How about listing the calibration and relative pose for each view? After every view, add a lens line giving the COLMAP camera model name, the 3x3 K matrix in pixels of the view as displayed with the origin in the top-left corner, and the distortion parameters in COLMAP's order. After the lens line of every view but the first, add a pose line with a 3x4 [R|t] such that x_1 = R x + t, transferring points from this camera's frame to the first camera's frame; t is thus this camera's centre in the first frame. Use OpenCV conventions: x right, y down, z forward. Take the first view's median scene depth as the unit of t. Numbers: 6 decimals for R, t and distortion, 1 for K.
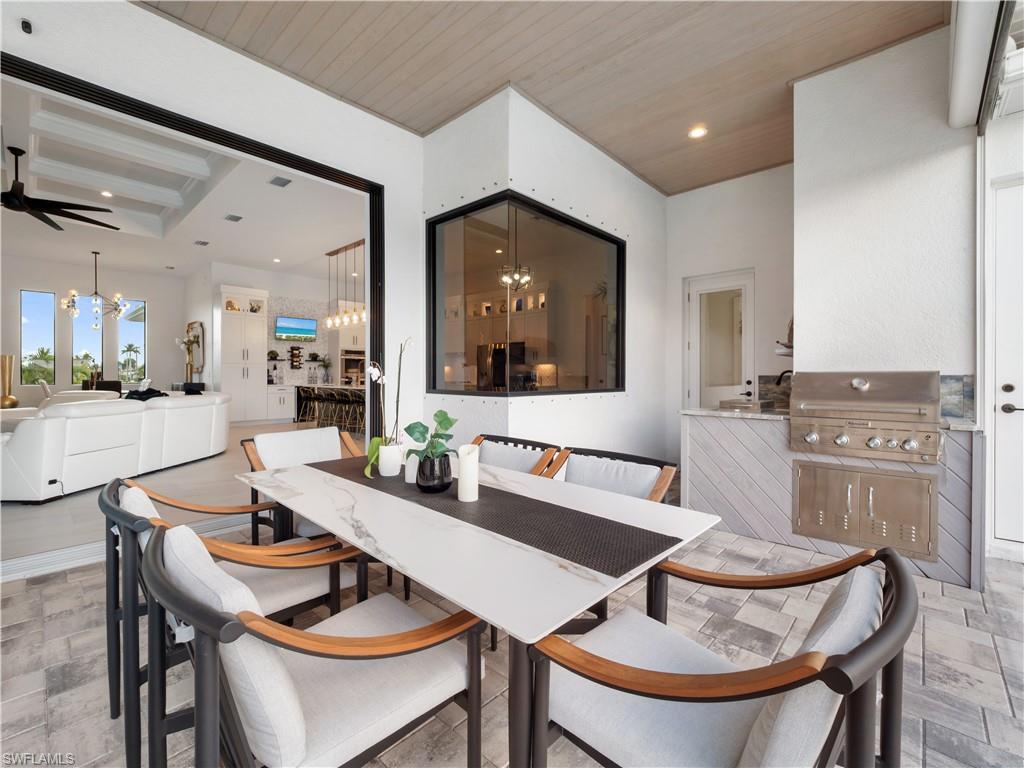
lens RADIAL K [[448.1, 0, 505.8], [0, 448.1, 378.3], [0, 0, 1]] dist [-0.004634, -0.000505]
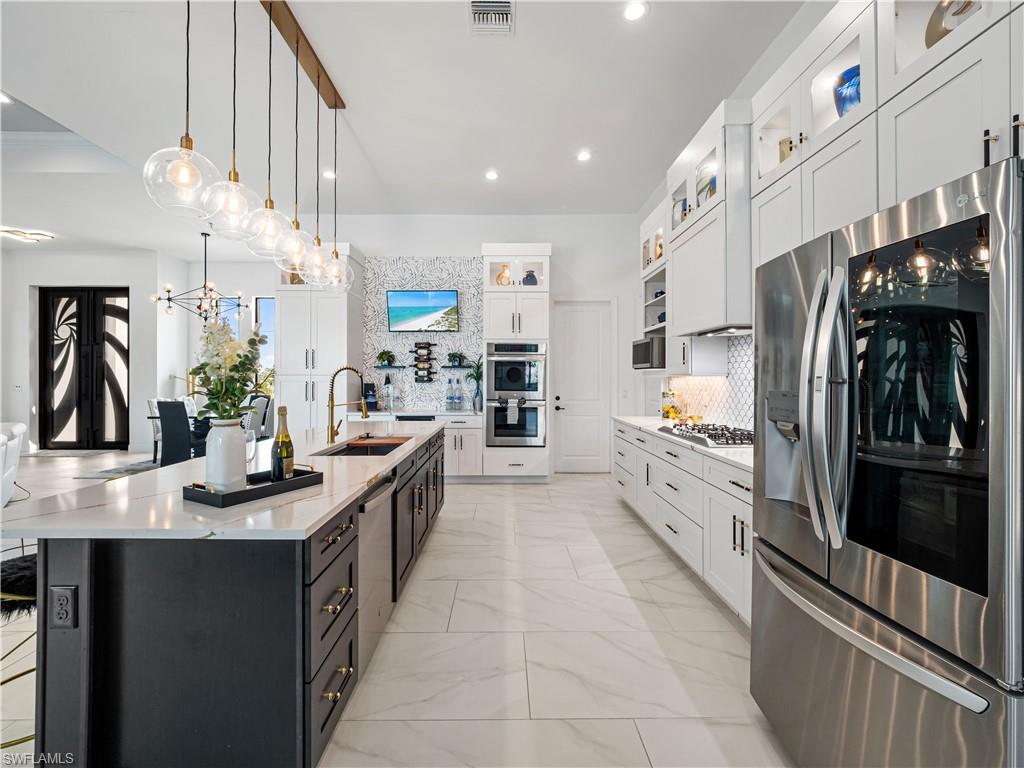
lens RADIAL K [[433.0, 0, 504.5], [0, 433.0, 378.0], [0, 0, 1]] dist [-0.003790, -0.001168]
pose [[0.685997, -0.001190, -0.727603, -0.009342], [-0.003633, 0.999981, -0.005061, -0.025113], [0.727595, 0.006115, 0.685980, 0.742629]]
